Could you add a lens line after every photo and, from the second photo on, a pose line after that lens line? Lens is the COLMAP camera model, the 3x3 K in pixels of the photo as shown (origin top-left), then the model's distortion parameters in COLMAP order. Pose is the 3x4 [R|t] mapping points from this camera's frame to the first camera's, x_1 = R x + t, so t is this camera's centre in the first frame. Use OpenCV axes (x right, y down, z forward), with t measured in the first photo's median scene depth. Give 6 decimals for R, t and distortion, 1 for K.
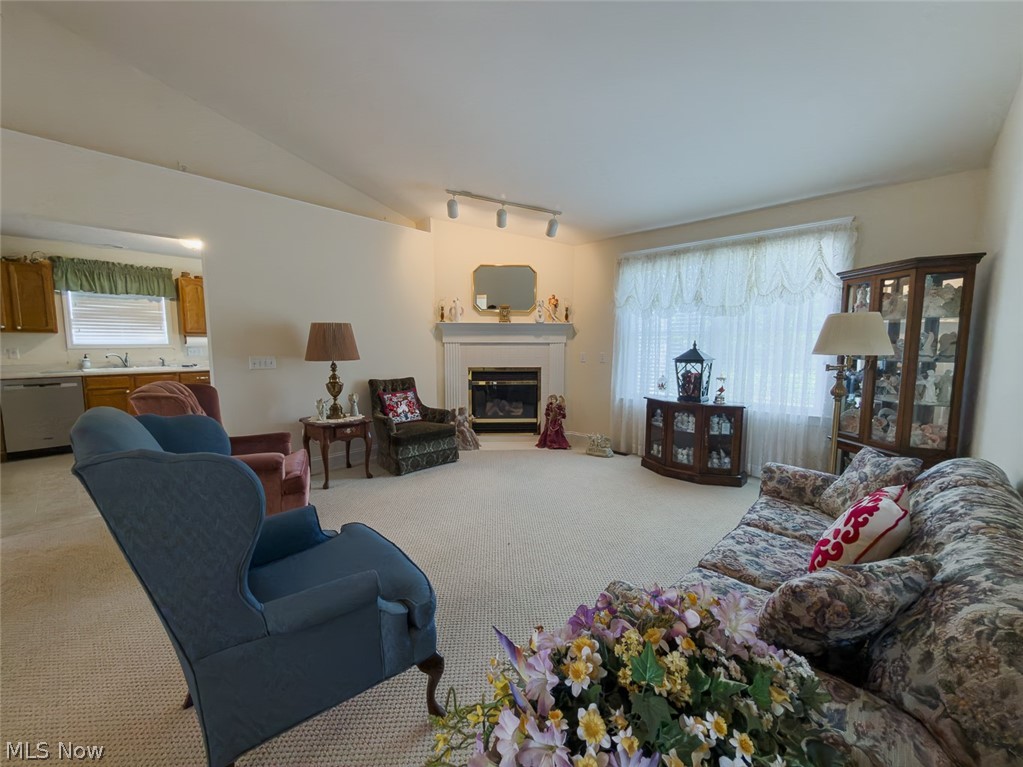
lens RADIAL K [[408.9, 0, 511.5], [0, 408.9, 383.5], [0, 0, 1]] dist [0.000358, 0.000075]
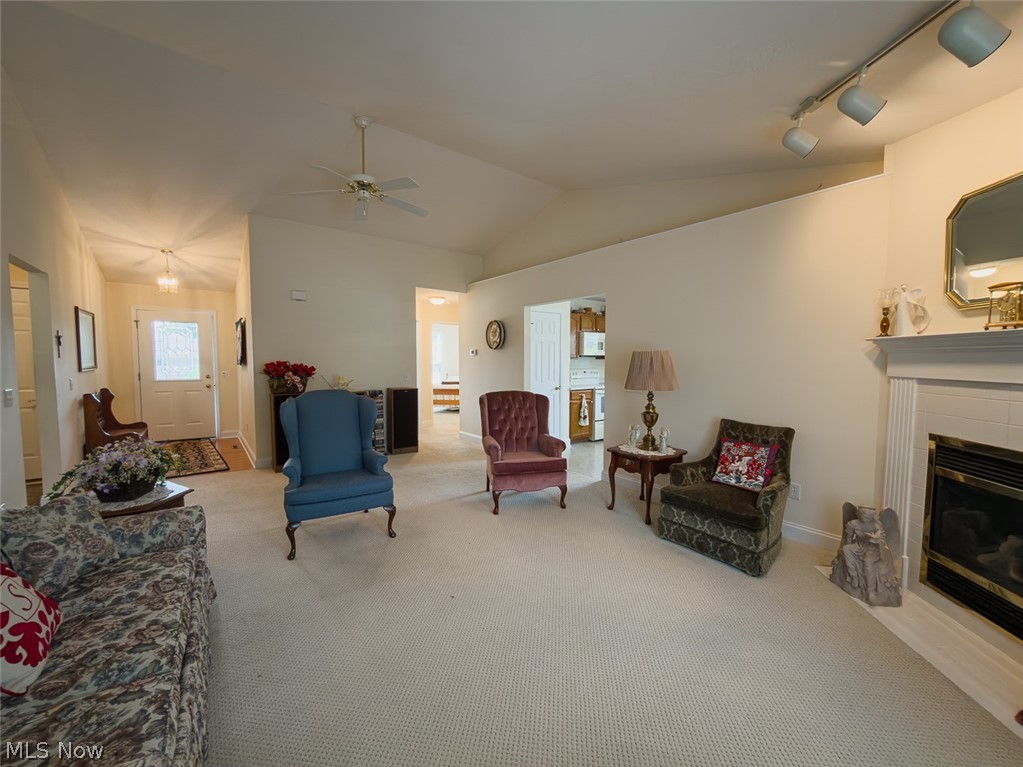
lens RADIAL K [[408.9, 0, 511.5], [0, 408.9, 383.5], [0, 0, 1]] dist [0.000358, 0.000075]
pose [[-0.176561, 0.056899, -0.982644, 0.560605], [-0.101684, 0.991932, 0.075707, -0.108271], [0.979023, 0.113286, -0.169351, 0.826191]]
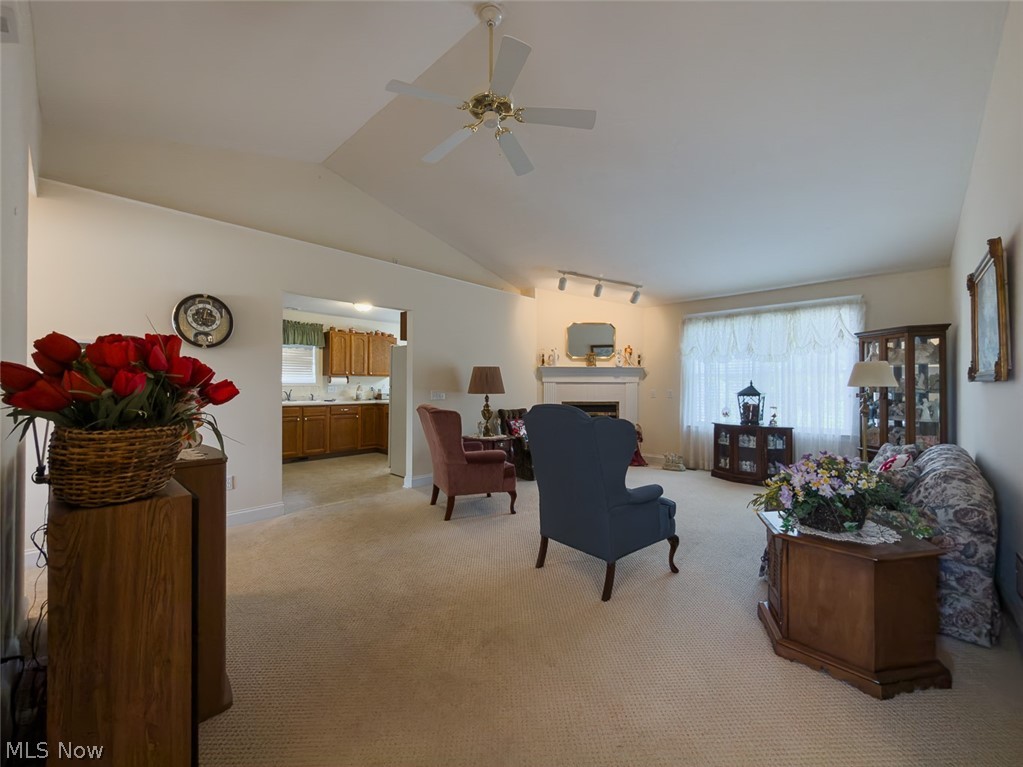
lens RADIAL K [[411.2, 0, 511.5], [0, 411.2, 383.5], [0, 0, 1]] dist [0.000195, 0.000097]
pose [[0.999946, 0.002224, -0.010156, -0.333495], [-0.003282, 0.994428, -0.105363, 0.053338], [0.009865, 0.105391, 0.994382, -0.365655]]
